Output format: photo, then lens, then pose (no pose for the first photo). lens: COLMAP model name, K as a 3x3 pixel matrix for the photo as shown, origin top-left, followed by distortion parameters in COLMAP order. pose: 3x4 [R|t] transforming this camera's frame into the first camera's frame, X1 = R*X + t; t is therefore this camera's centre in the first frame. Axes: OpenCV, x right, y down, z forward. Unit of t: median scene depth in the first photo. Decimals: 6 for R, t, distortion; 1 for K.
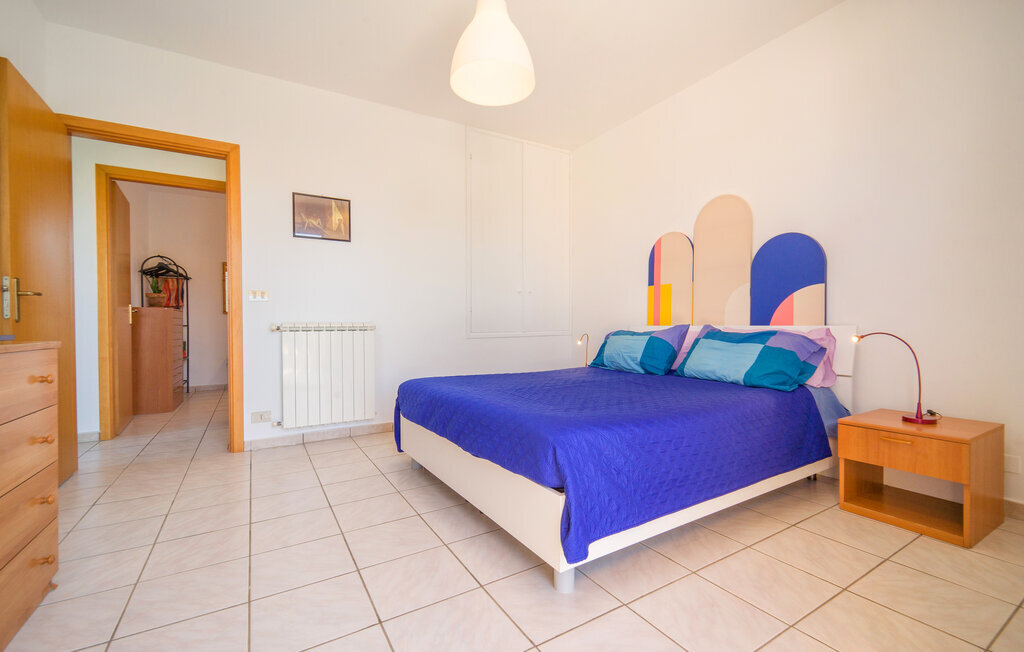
lens RADIAL K [[425.5, 0, 512.0], [0, 425.5, 326.0], [0, 0, 1]] dist [0.000108, 0.000004]
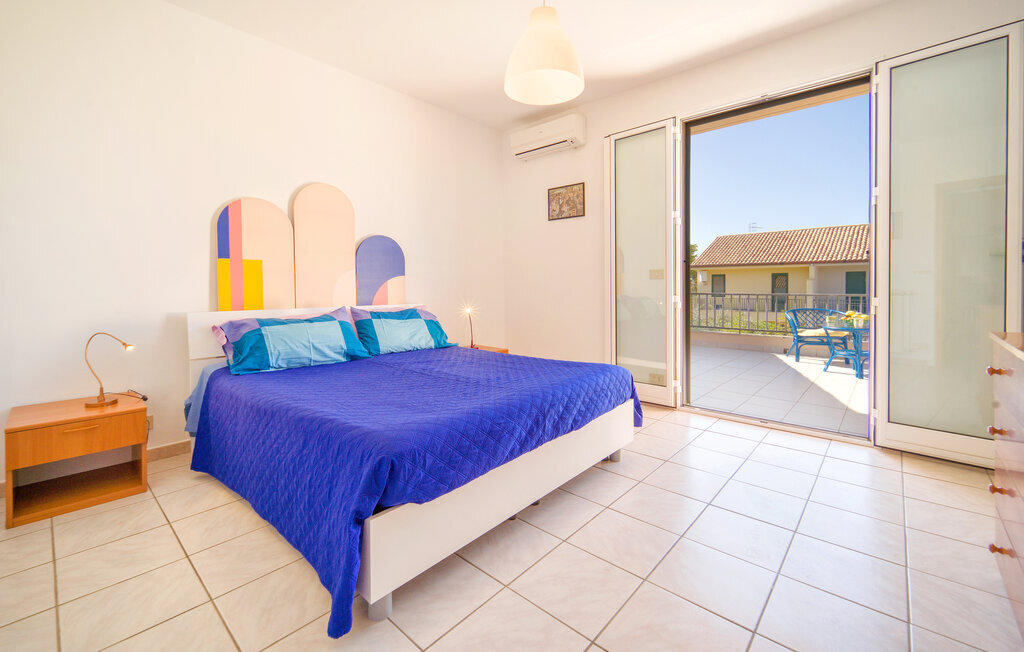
lens RADIAL K [[429.6, 0, 513.0], [0, 429.6, 302.1], [0, 0, 1]] dist [0.000824, 0.000033]
pose [[-0.296436, -0.015751, 0.954923, -0.668599], [0.025793, 0.999367, 0.024491, -0.029581], [-0.954704, 0.031891, -0.295842, 0.902573]]
